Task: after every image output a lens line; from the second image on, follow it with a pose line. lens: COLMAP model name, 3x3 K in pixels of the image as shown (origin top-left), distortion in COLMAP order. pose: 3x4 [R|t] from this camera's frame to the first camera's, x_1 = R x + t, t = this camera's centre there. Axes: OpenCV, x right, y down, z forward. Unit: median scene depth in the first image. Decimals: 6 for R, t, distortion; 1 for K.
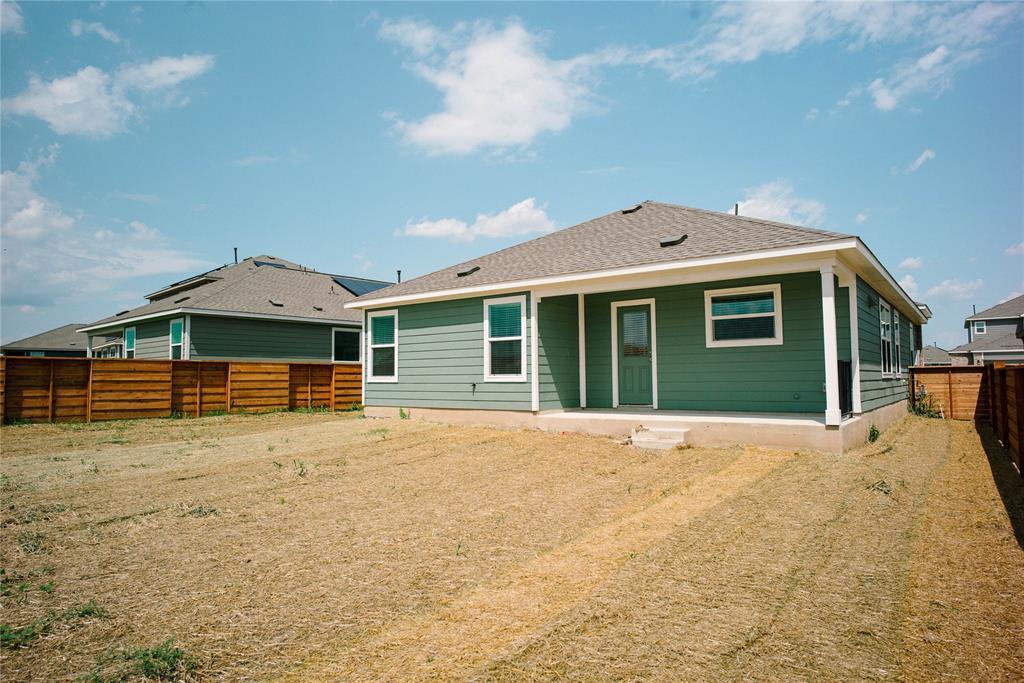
lens RADIAL K [[617.7, 0, 512.0], [0, 617.7, 341.5], [0, 0, 1]] dist [-0.056764, -0.000161]
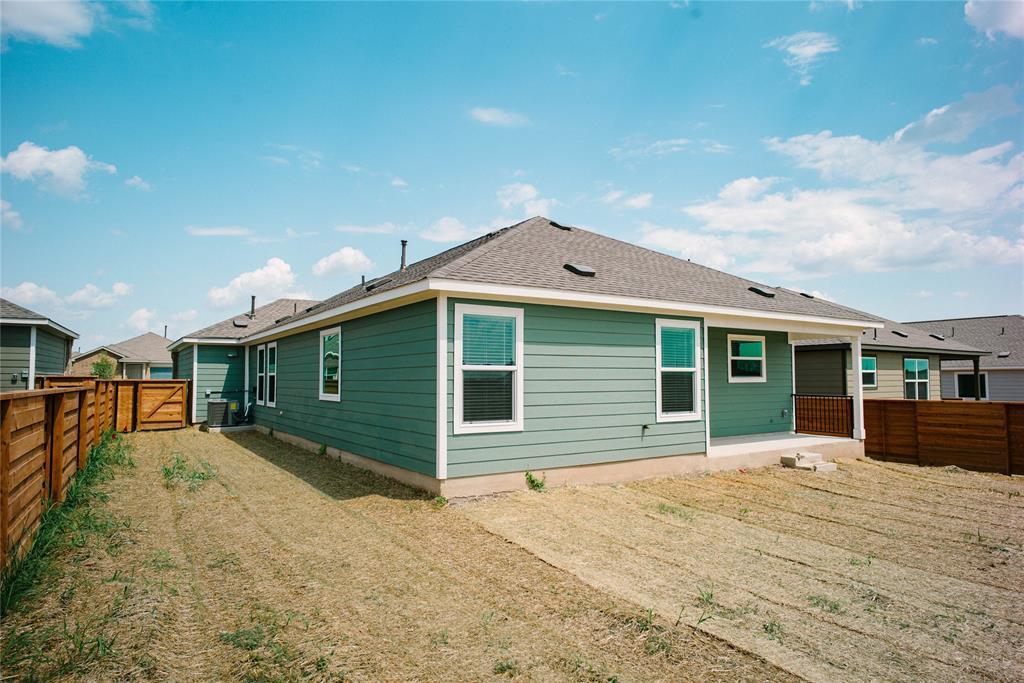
lens RADIAL K [[594.1, 0, 512.1], [0, 594.1, 373.5], [0, 0, 1]] dist [0.000414, 0.000004]
pose [[0.352129, 0.015714, 0.935820, -0.823185], [-0.056635, 0.998385, 0.004547, 0.009577], [-0.934236, -0.054601, 0.352450, 0.905114]]
